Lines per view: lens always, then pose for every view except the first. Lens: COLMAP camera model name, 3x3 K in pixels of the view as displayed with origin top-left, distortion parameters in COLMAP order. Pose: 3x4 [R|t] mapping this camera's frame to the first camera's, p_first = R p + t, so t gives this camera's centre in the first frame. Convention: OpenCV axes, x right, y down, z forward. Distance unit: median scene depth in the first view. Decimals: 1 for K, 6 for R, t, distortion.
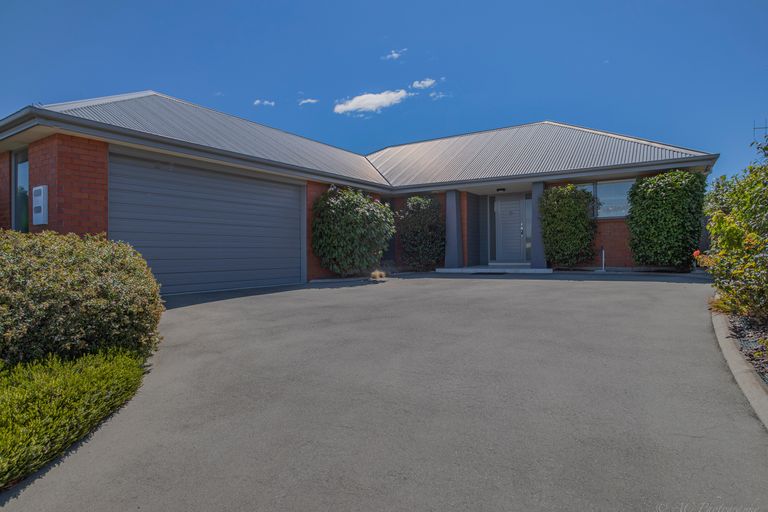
lens RADIAL K [[453.9, 0, 385.3], [0, 453.9, 253.7], [0, 0, 1]] dist [-0.040017, 0.002926]
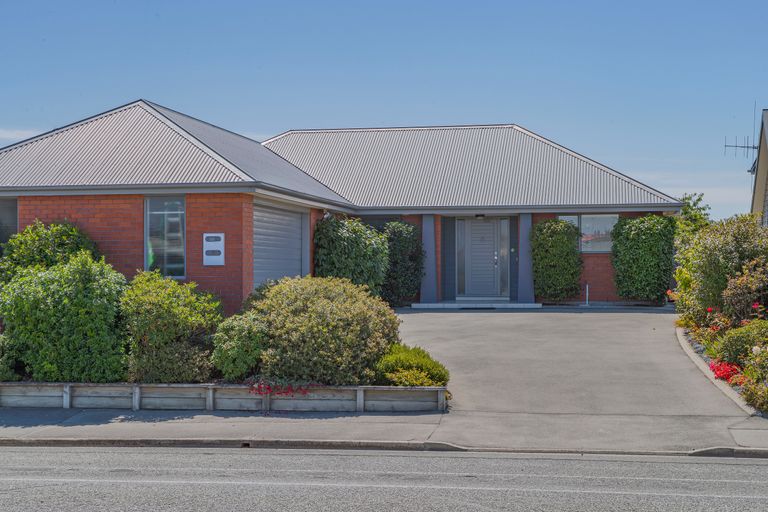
lens RADIAL K [[1257.0, 0, 384.0], [0, 1257.0, 257.5], [0, 0, 1]] dist [-0.071095, 0.000000]
pose [[0.925877, 0.013626, 0.377580, -0.992948], [-0.009202, 0.999866, -0.013517, -0.026860], [-0.377714, 0.009040, 0.925878, -1.418153]]
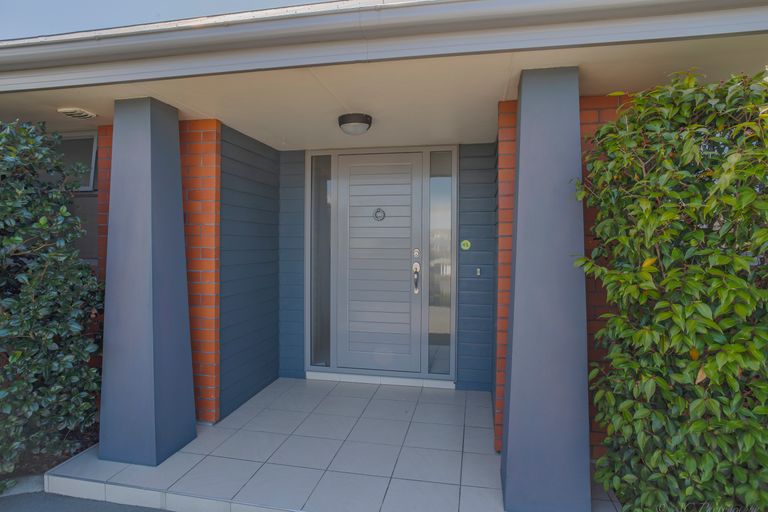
lens RADIAL K [[453.9, 0, 385.2], [0, 453.9, 251.7], [0, 0, 1]] dist [-0.040017, 0.002926]
pose [[0.933865, 0.010638, 0.357466, 0.213626], [-0.017899, 0.999695, 0.017009, -0.086534], [-0.357176, -0.022283, 0.933771, 0.887462]]
